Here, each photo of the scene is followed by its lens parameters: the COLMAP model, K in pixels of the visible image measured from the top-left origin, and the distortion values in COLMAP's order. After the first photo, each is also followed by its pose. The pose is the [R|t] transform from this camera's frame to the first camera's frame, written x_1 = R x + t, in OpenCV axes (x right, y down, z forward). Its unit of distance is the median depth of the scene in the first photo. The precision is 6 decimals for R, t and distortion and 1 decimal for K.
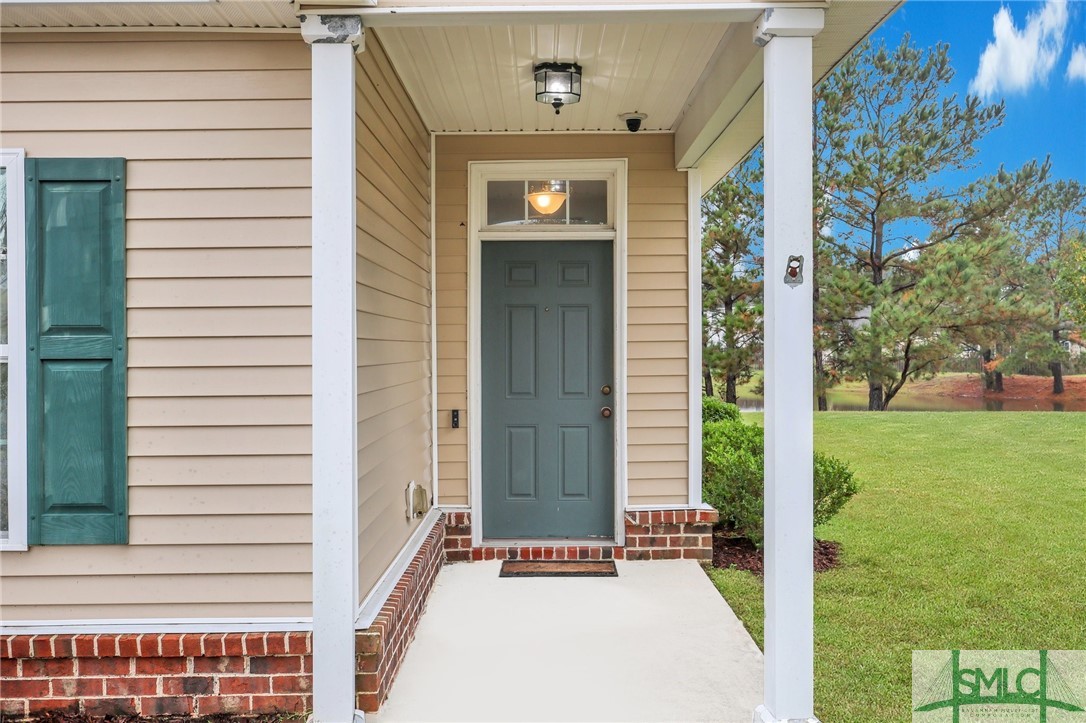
lens RADIAL K [[1050.4, 0, 543.0], [0, 1050.4, 361.5], [0, 0, 1]] dist [0.000721, 0.003168]
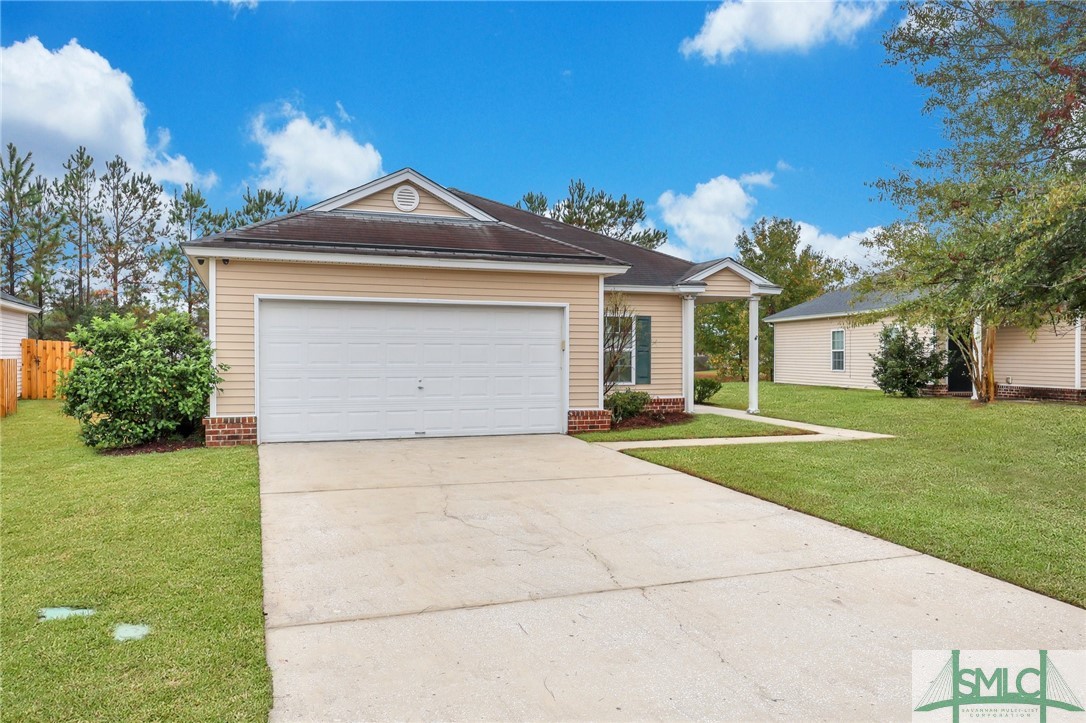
lens RADIAL K [[822.0, 0, 543.0], [0, 822.0, 361.5], [0, 0, 1]] dist [0.003854, -0.000066]
pose [[0.939369, 0.004944, 0.342873, -1.449501], [-0.002527, 0.999969, -0.007495, 0.051791], [-0.342899, 0.006174, 0.939352, -1.748270]]
